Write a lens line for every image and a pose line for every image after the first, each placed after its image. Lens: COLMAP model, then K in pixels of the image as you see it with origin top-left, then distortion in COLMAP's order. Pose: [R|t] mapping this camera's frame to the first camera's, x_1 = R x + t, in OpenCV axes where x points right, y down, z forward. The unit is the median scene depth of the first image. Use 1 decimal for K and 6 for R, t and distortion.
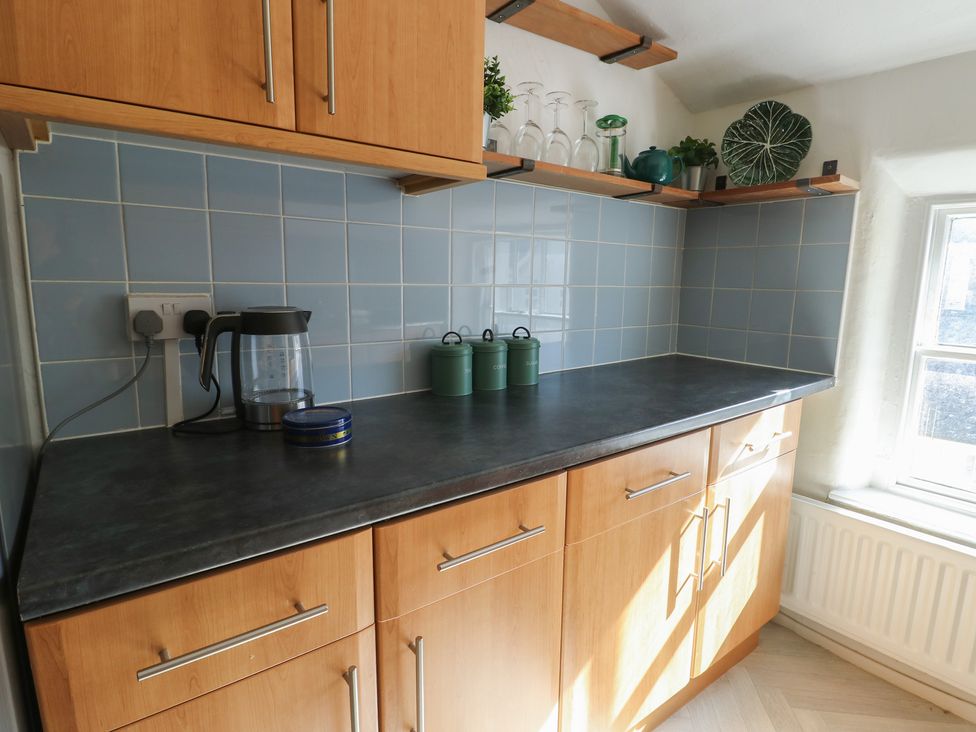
lens RADIAL K [[535.0, 0, 488.0], [0, 535.0, 366.0], [0, 0, 1]] dist [0.000013, -0.000971]
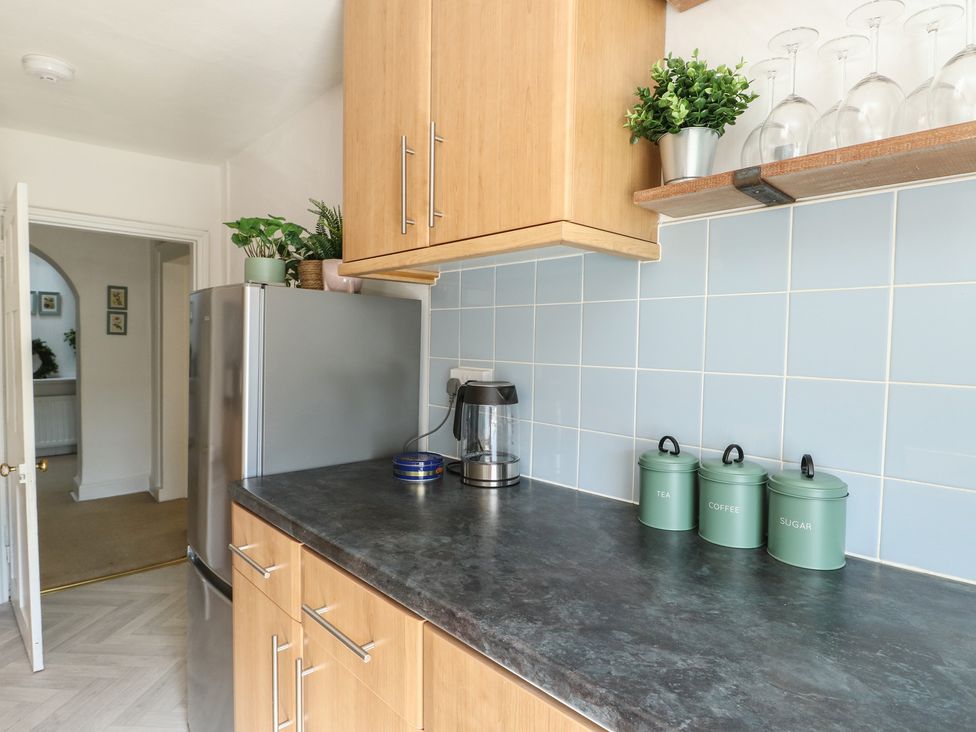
lens RADIAL K [[535.0, 0, 488.0], [0, 535.0, 366.0], [0, 0, 1]] dist [0.000013, -0.000971]
pose [[0.118448, 0.024888, -0.992648, 0.842903], [-0.178712, 0.983896, 0.003343, -0.158717], [0.976746, 0.177002, 0.120988, 0.906747]]
